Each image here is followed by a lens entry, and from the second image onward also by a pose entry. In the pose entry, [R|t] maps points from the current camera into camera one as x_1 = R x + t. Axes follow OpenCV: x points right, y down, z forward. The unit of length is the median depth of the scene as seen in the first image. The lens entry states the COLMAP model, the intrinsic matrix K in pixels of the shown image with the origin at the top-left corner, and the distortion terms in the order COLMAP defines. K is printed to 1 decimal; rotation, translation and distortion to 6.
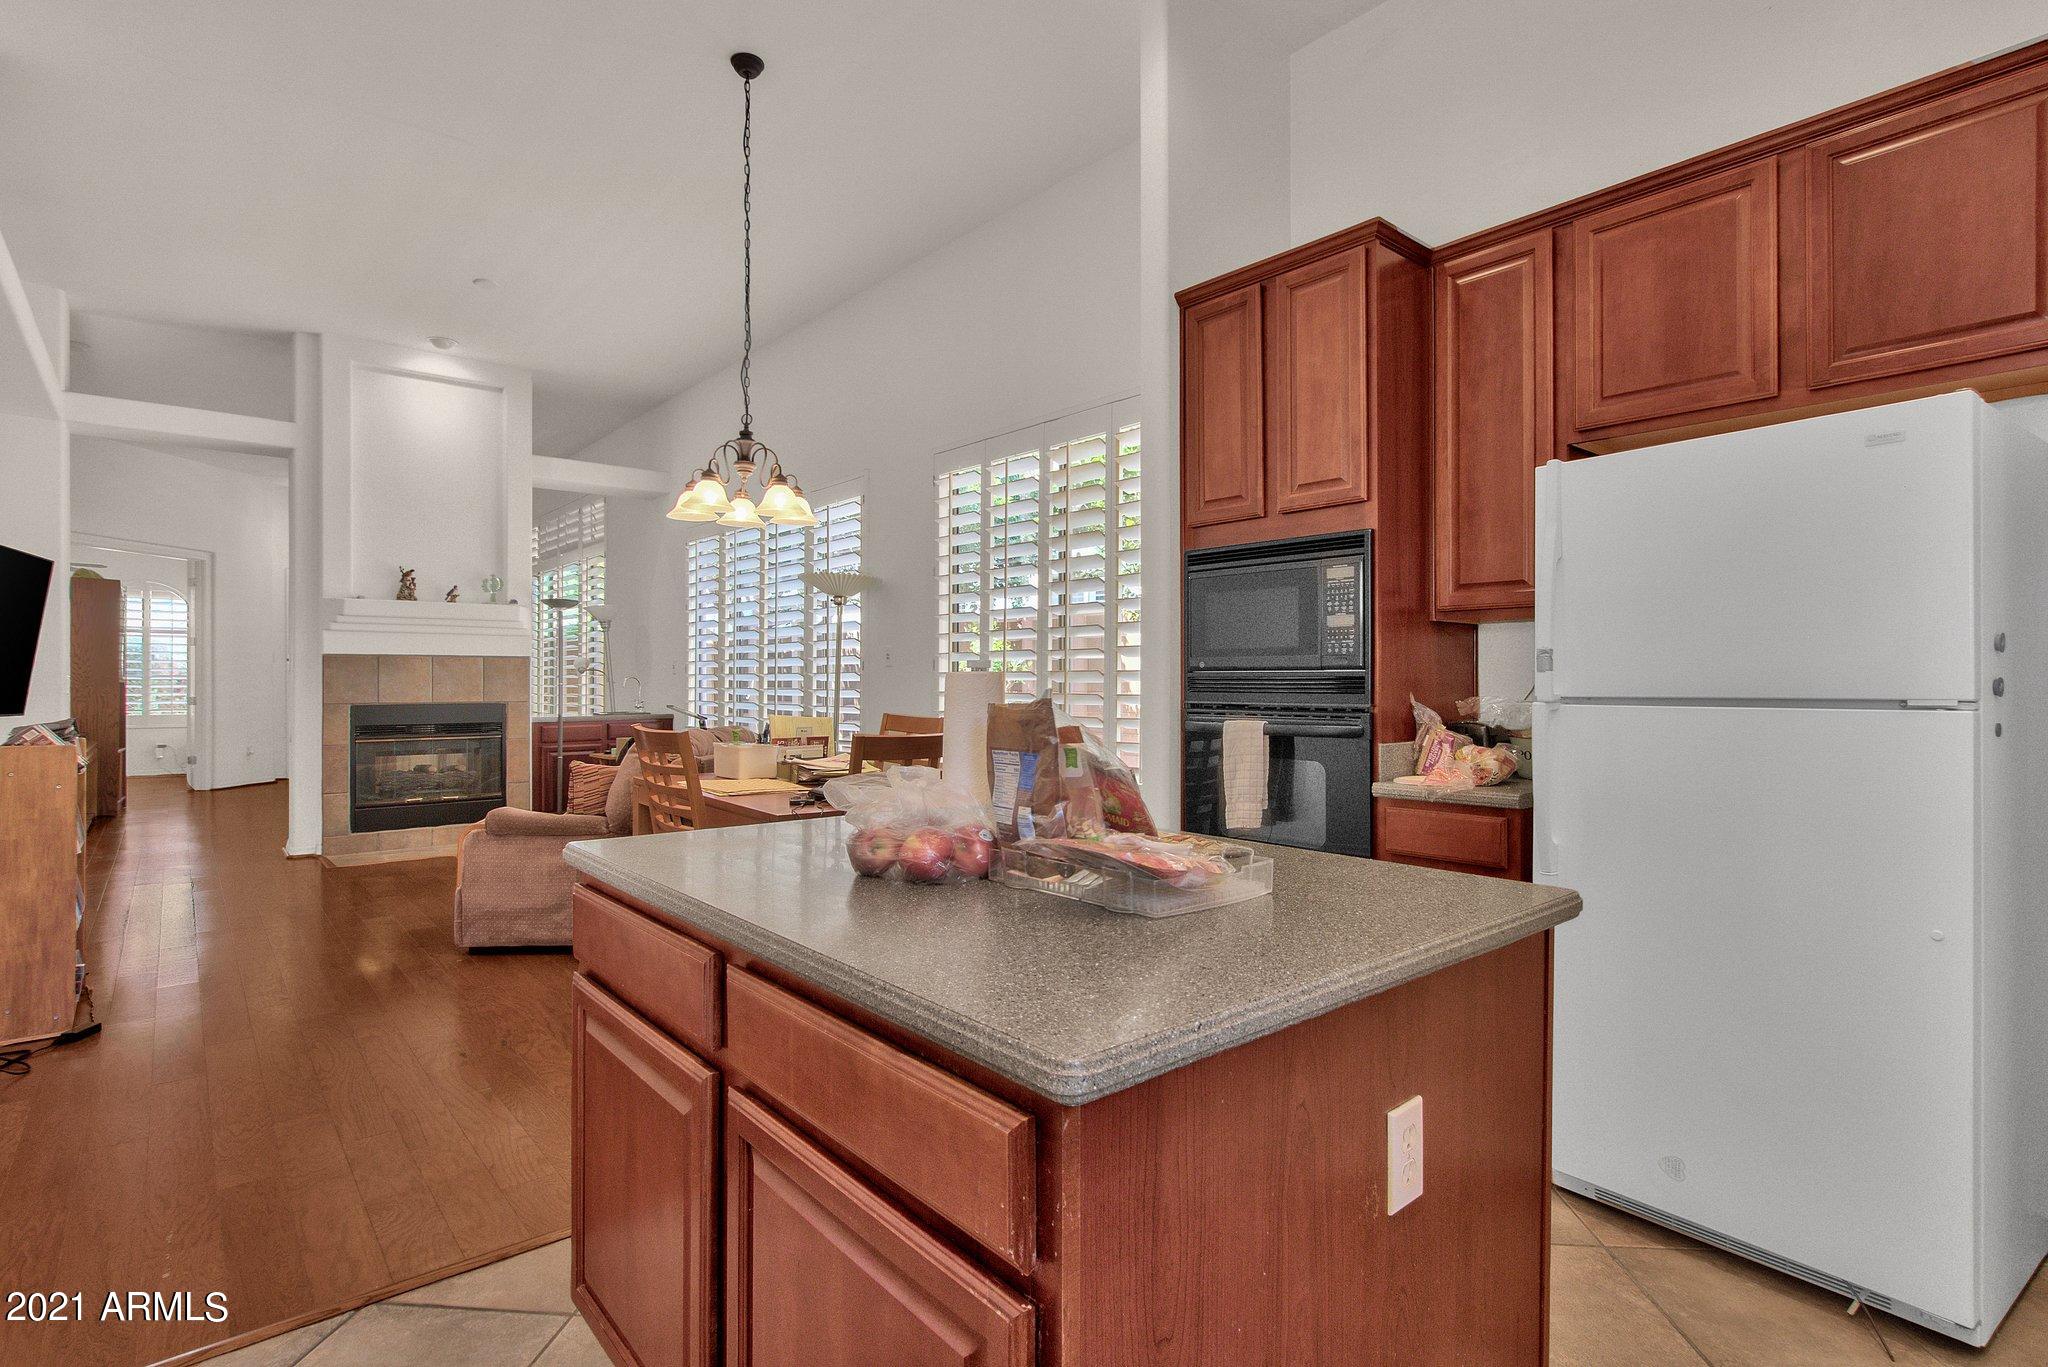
lens RADIAL K [[987.5, 0, 1025.7], [0, 987.5, 669.2], [0, 0, 1]] dist [-0.002617, 0.000995]
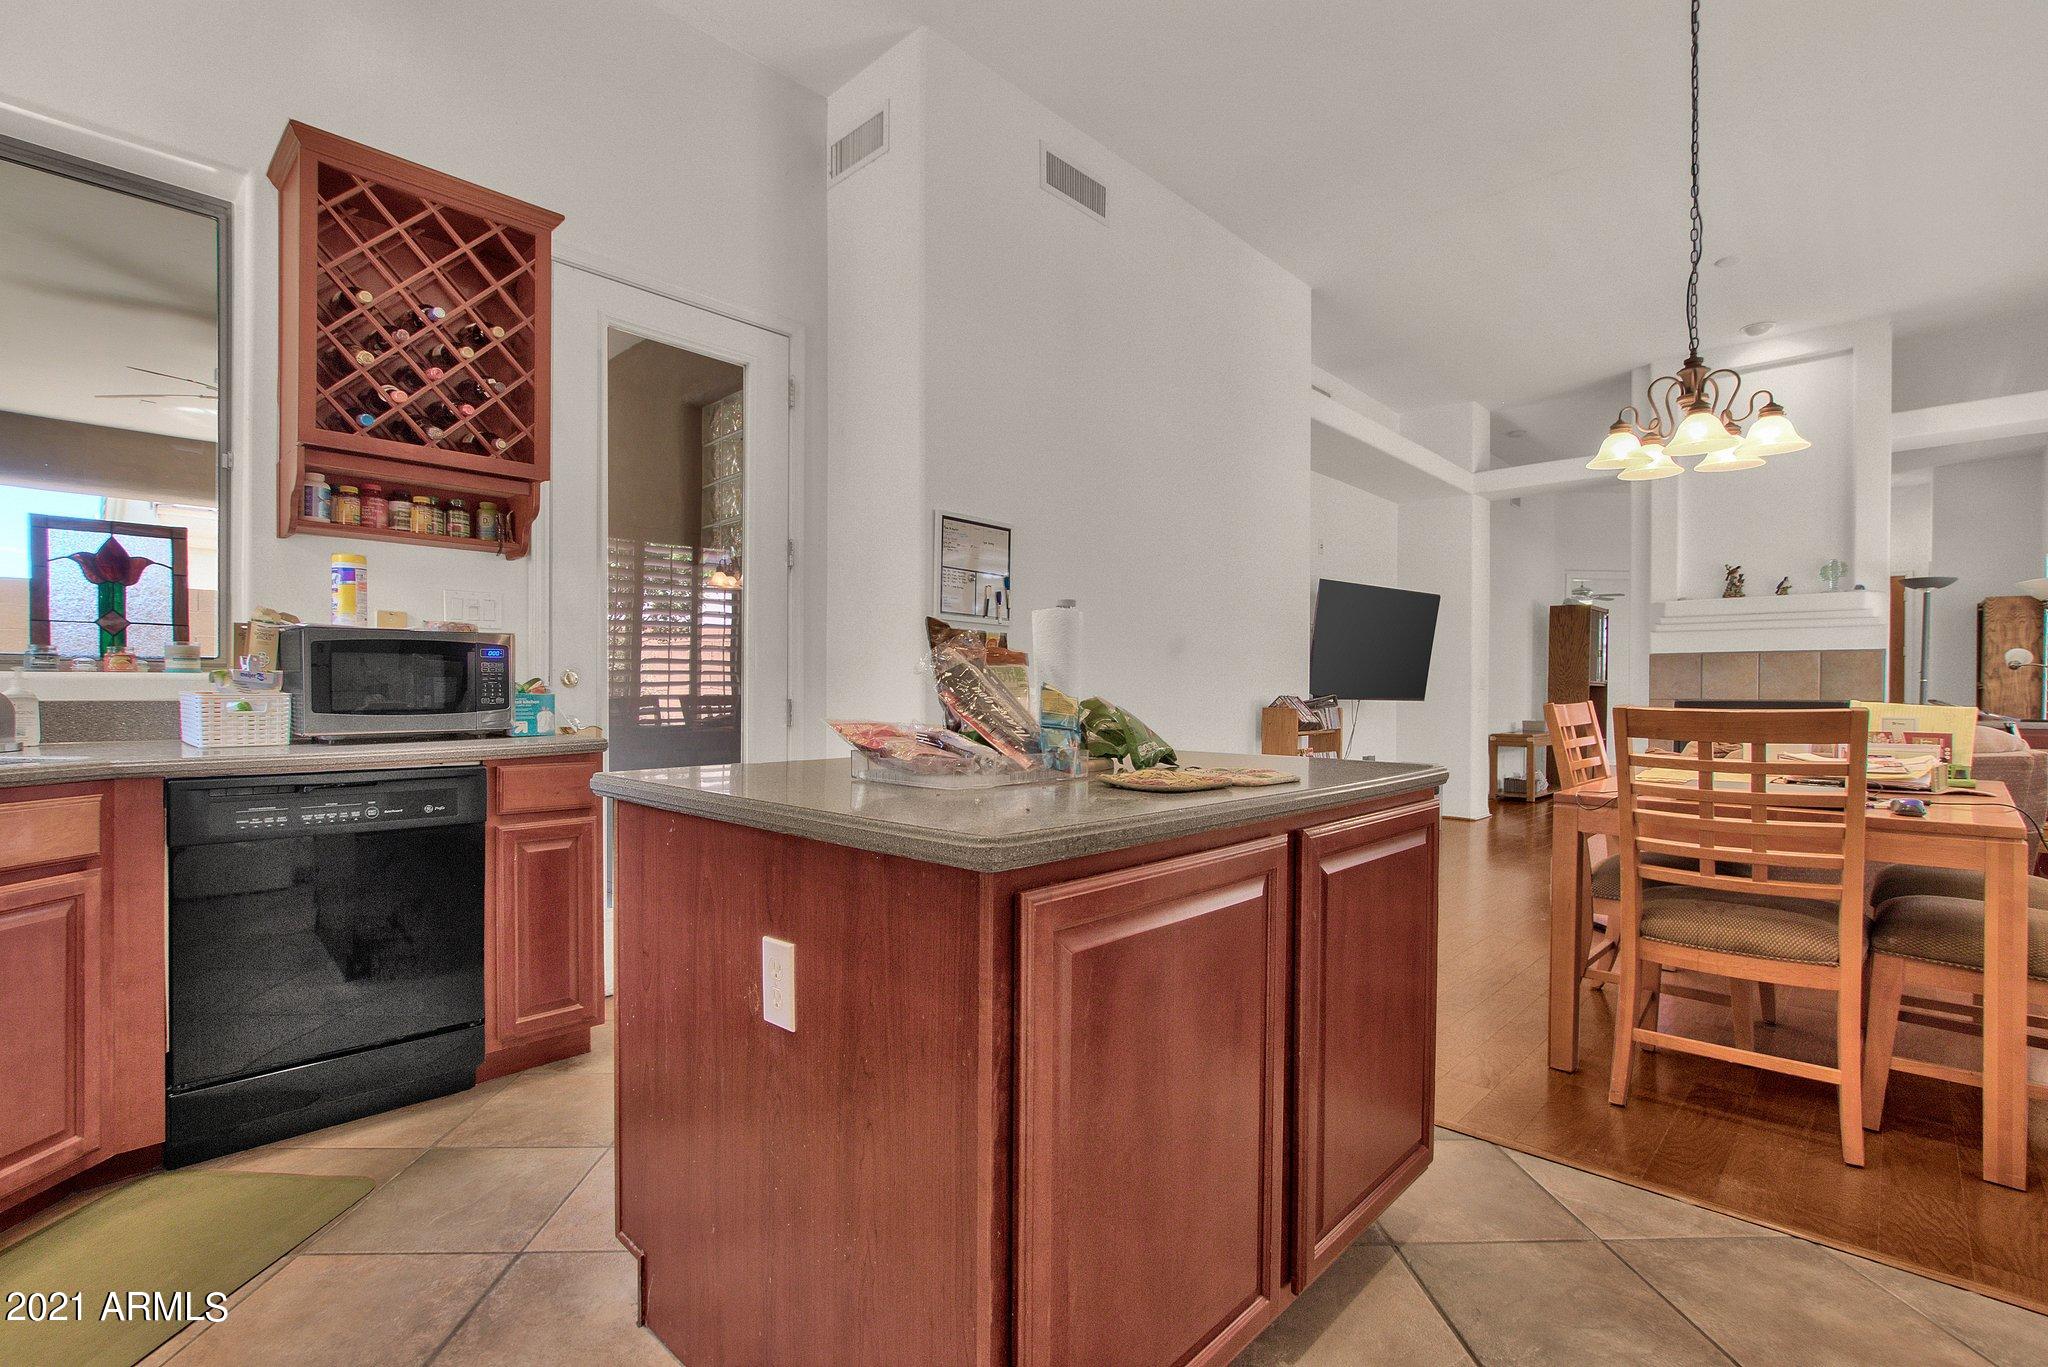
lens RADIAL K [[930.3, 0, 1024.0], [0, 930.3, 683.5], [0, 0, 1]] dist [-0.000662, -0.000188]
pose [[0.111423, -0.004615, -0.993762, 0.230340], [0.000271, 0.999989, -0.004614, 0.021604], [0.993773, 0.000244, 0.111423, 0.177909]]
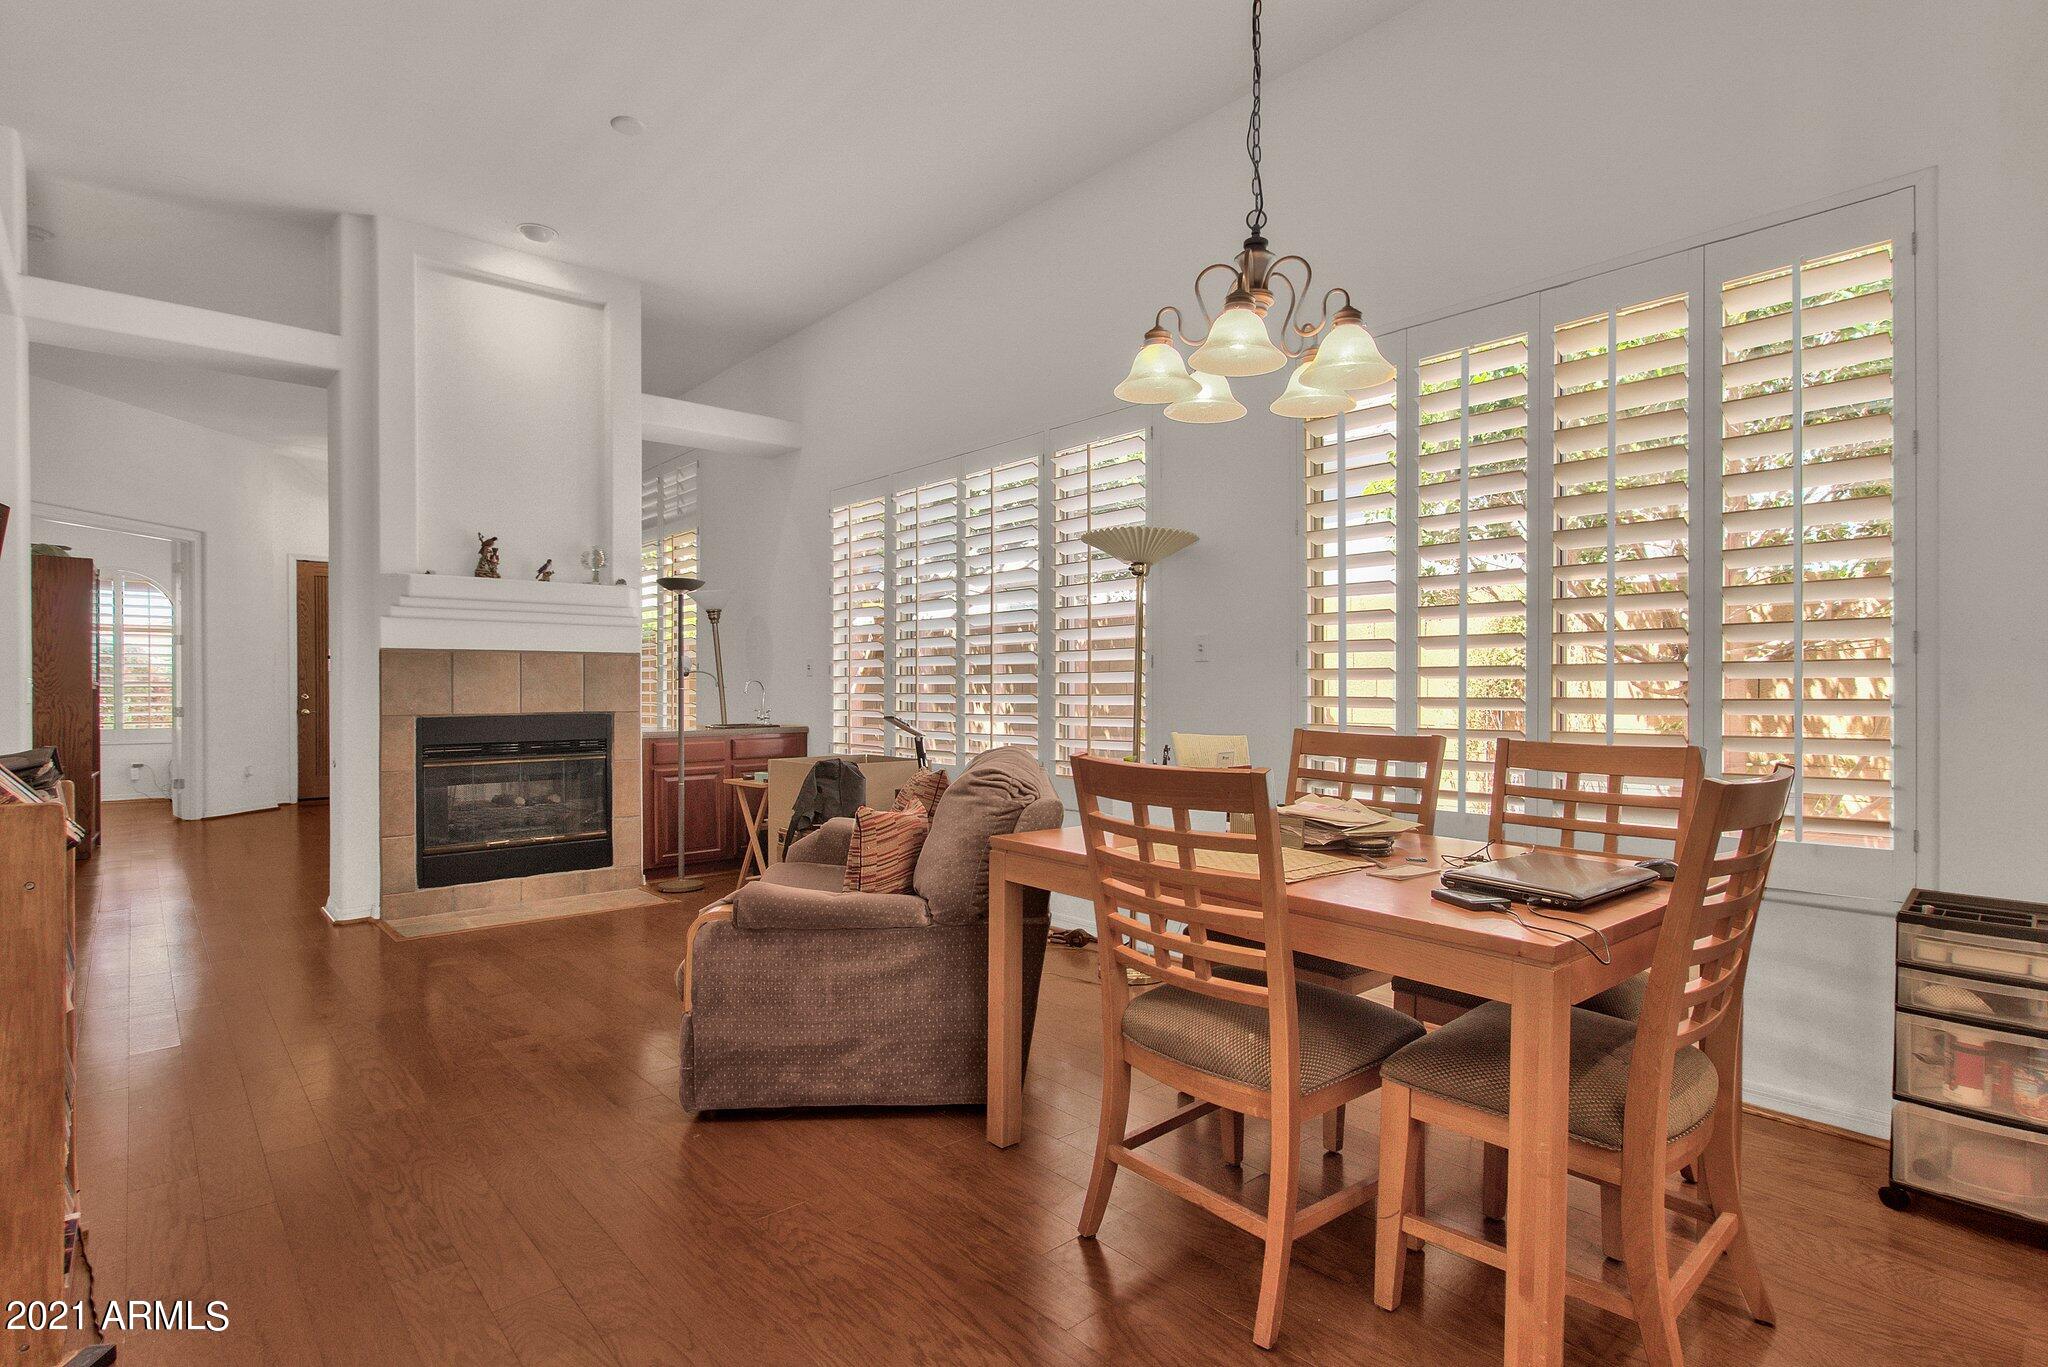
lens RADIAL K [[978.6, 0, 1024.0], [0, 978.6, 683.5], [0, 0, 1]] dist [-0.002301, -0.000742]
pose [[0.999591, -0.001857, 0.028530, -0.238406], [0.001692, 0.999982, 0.005828, 0.007206], [-0.028540, -0.005777, 0.999576, 0.240126]]
